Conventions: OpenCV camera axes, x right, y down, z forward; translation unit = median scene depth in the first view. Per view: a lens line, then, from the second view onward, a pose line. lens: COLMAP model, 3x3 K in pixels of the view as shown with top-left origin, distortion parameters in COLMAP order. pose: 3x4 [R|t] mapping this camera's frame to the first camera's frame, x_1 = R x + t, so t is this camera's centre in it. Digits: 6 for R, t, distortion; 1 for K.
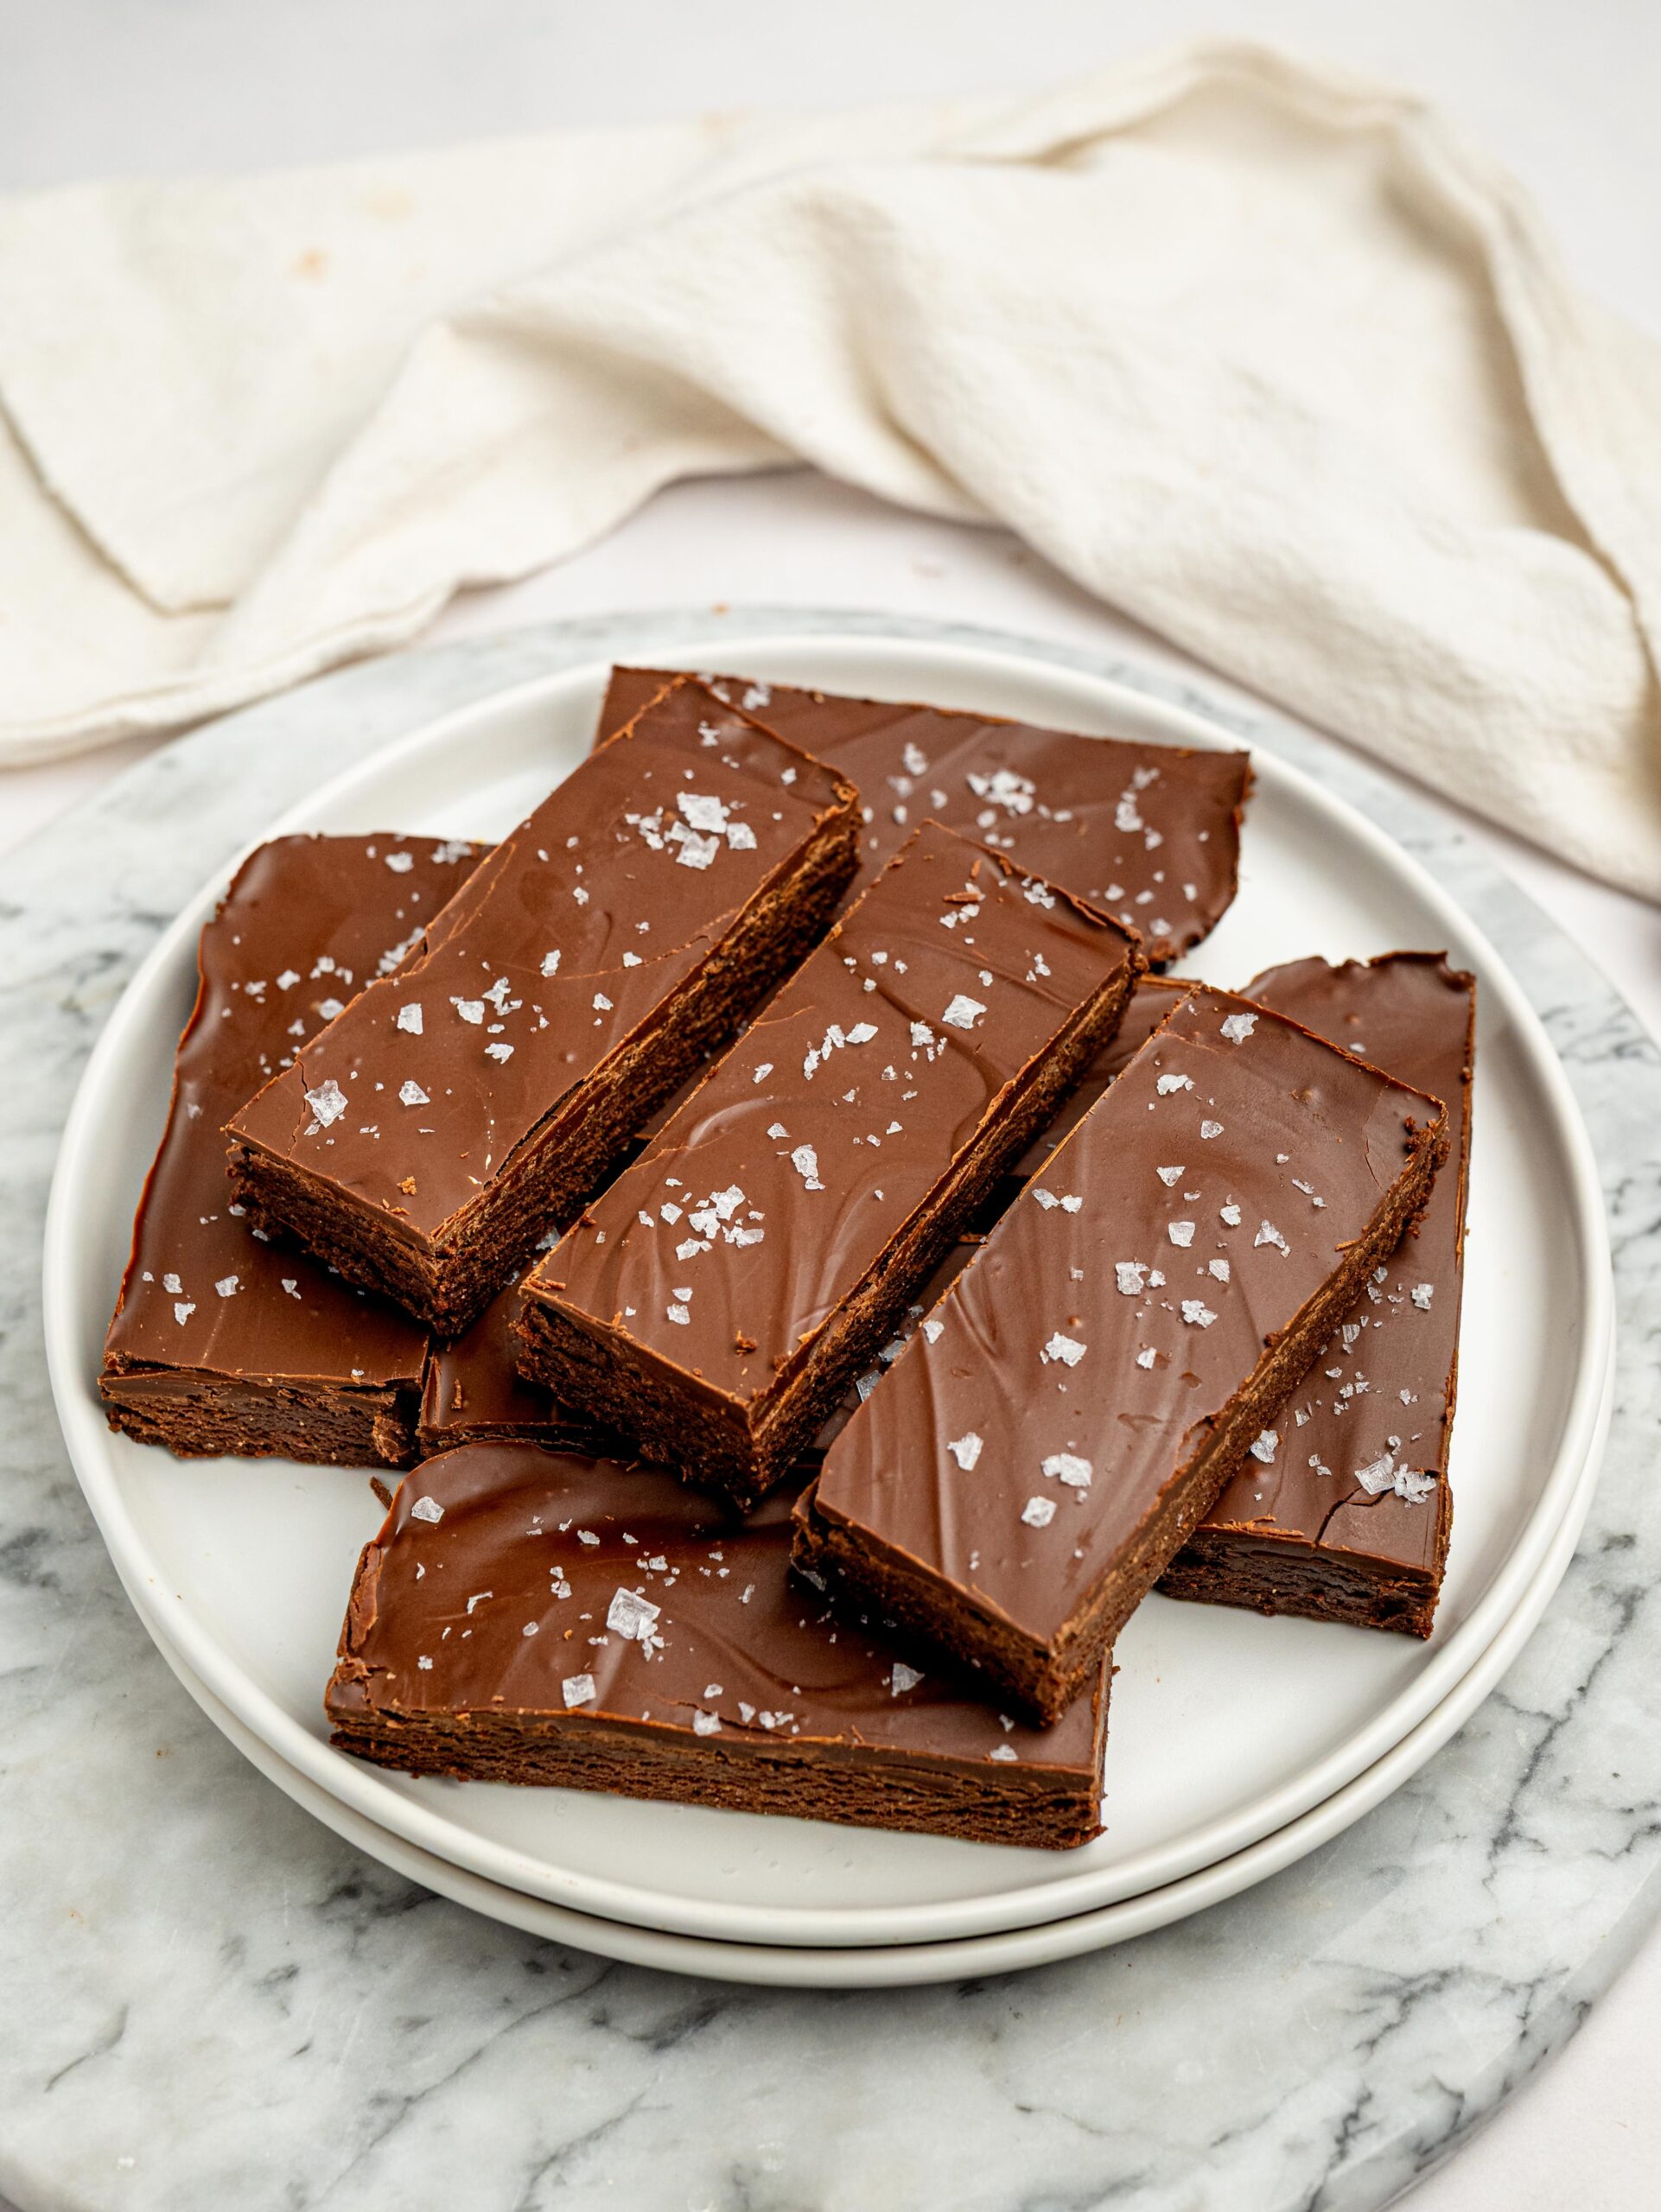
lens RADIAL K [[3880.8, 0, 886.1], [0, 3880.8, 1109.2], [0, 0, 1]] dist [0.017240, 0.006132]
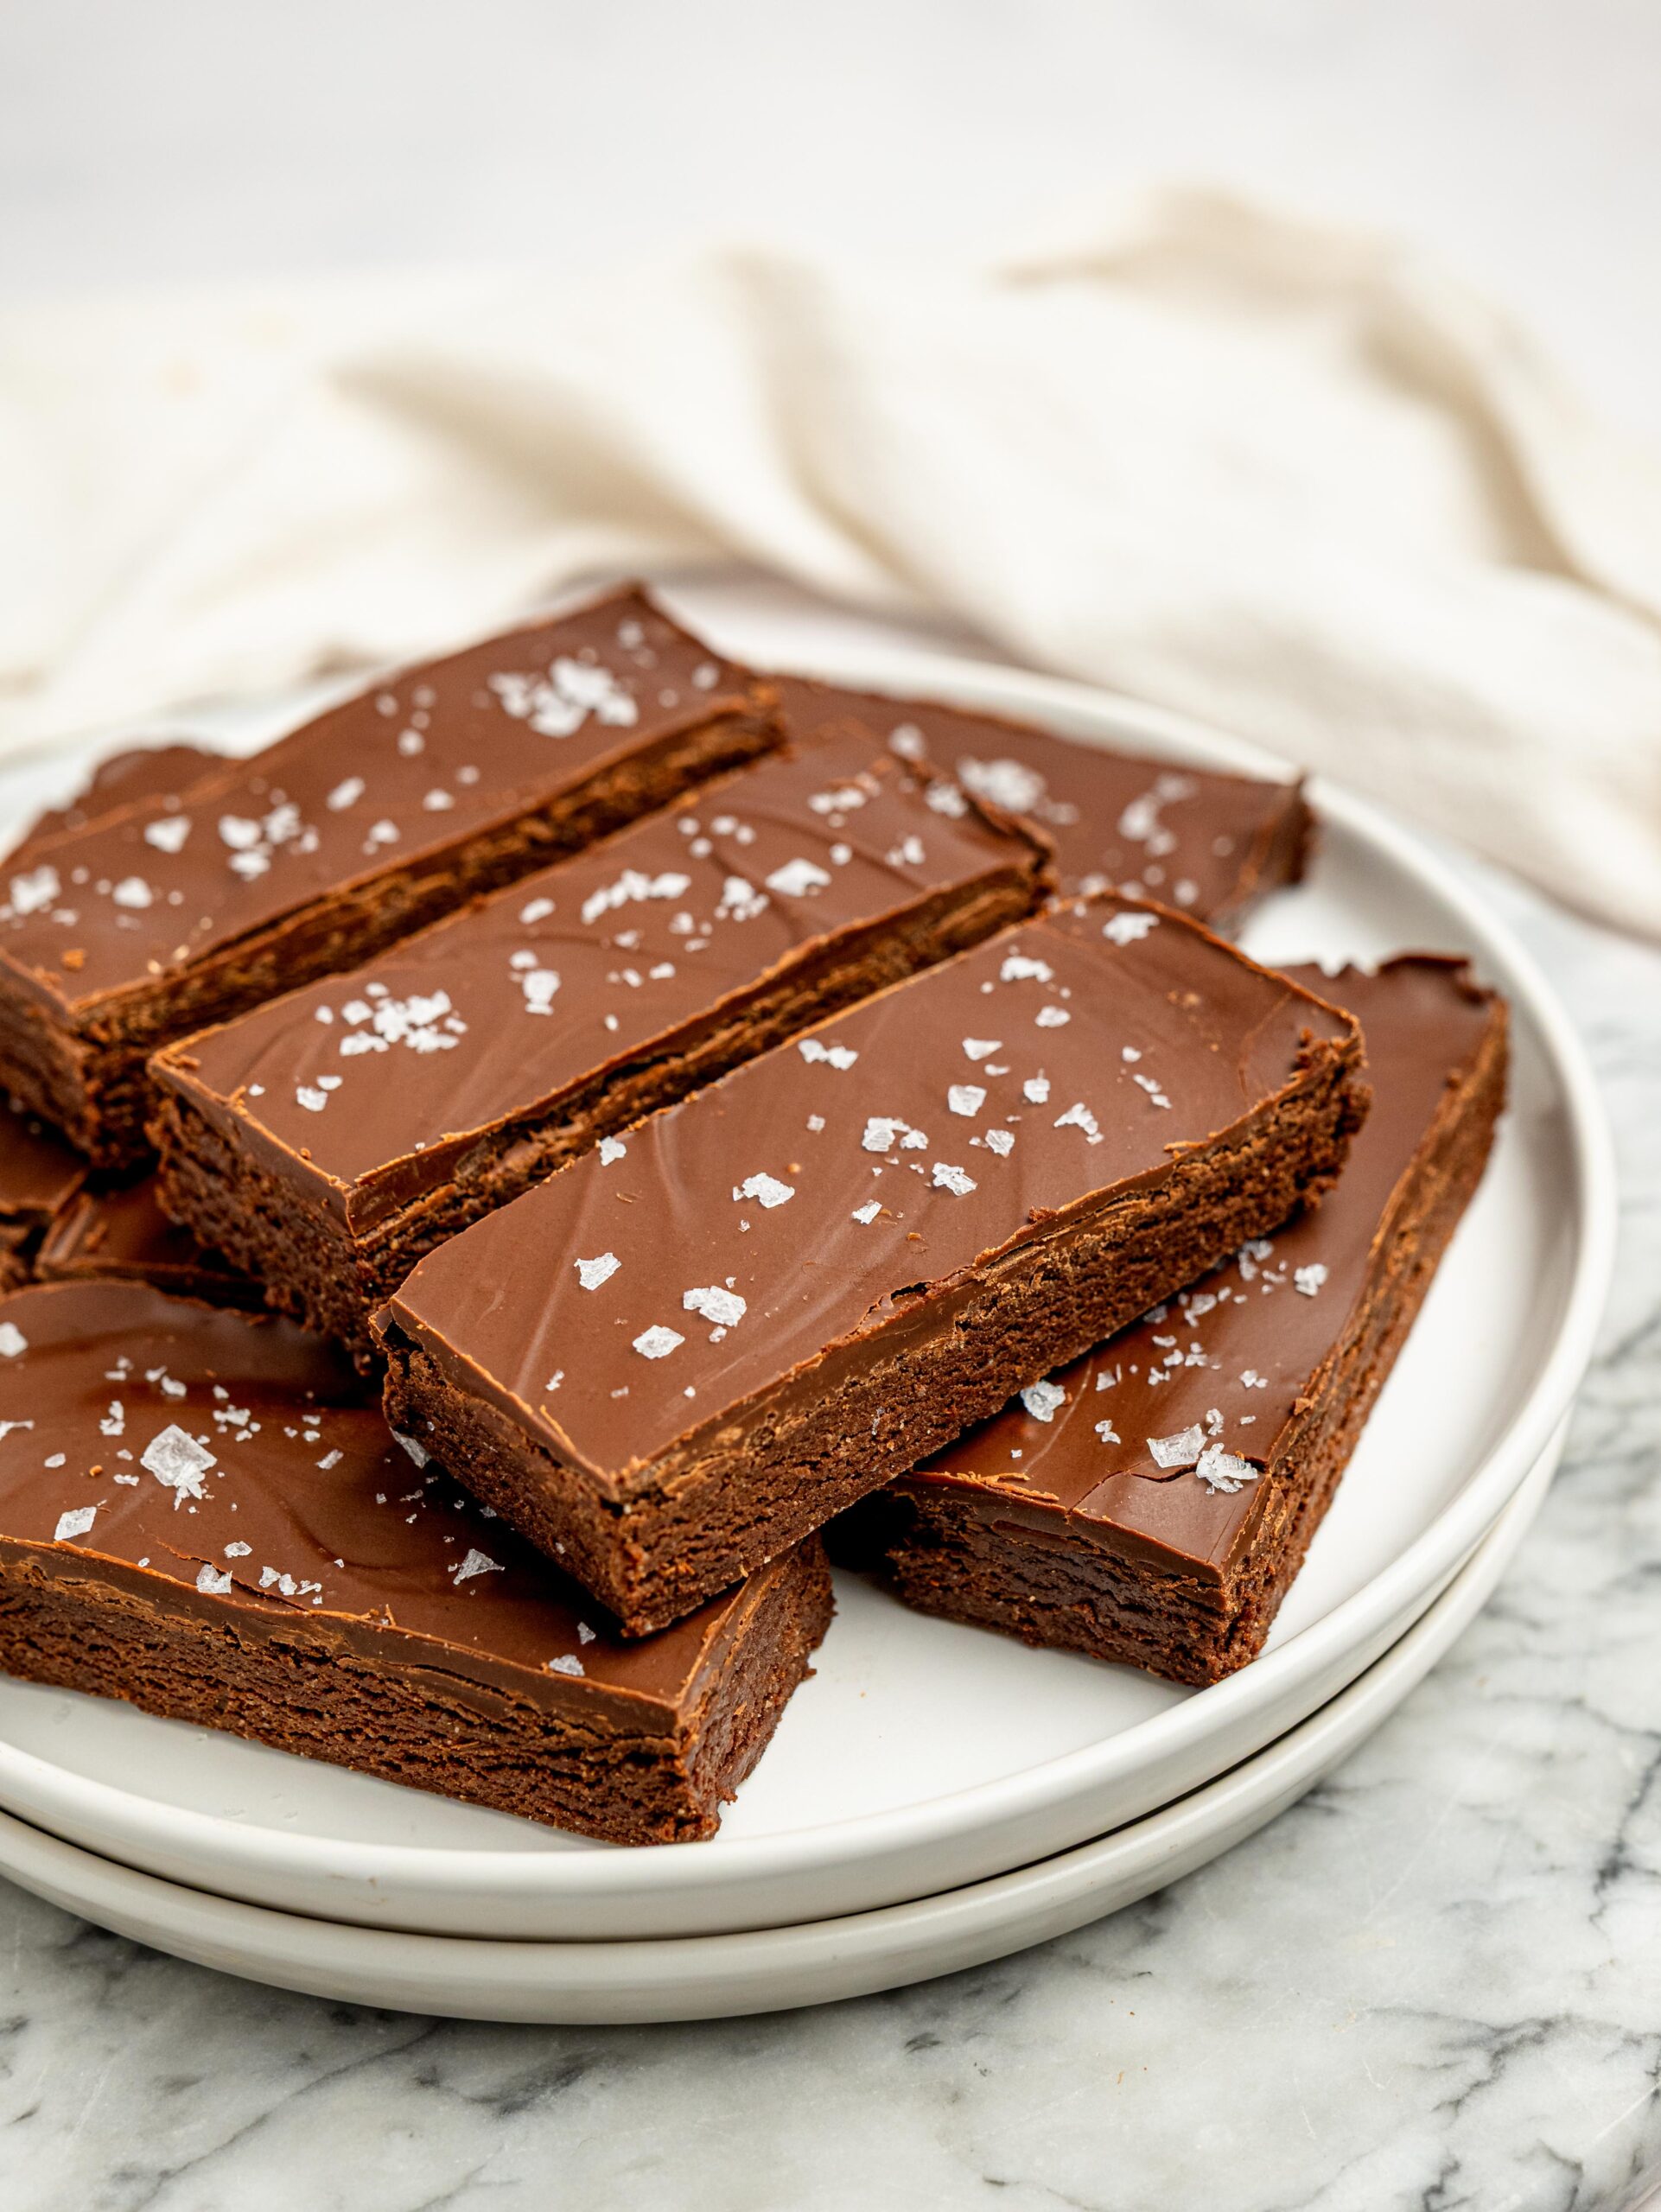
lens RADIAL K [[3880.8, 0, 886.1], [0, 3880.8, 1109.2], [0, 0, 1]] dist [0.017240, 0.006132]
pose [[0.966679, 0.104857, -0.233531, 0.244851], [-0.164972, 0.952737, -0.255102, 0.236731], [0.195744, 0.285127, 0.938289, 0.272206]]
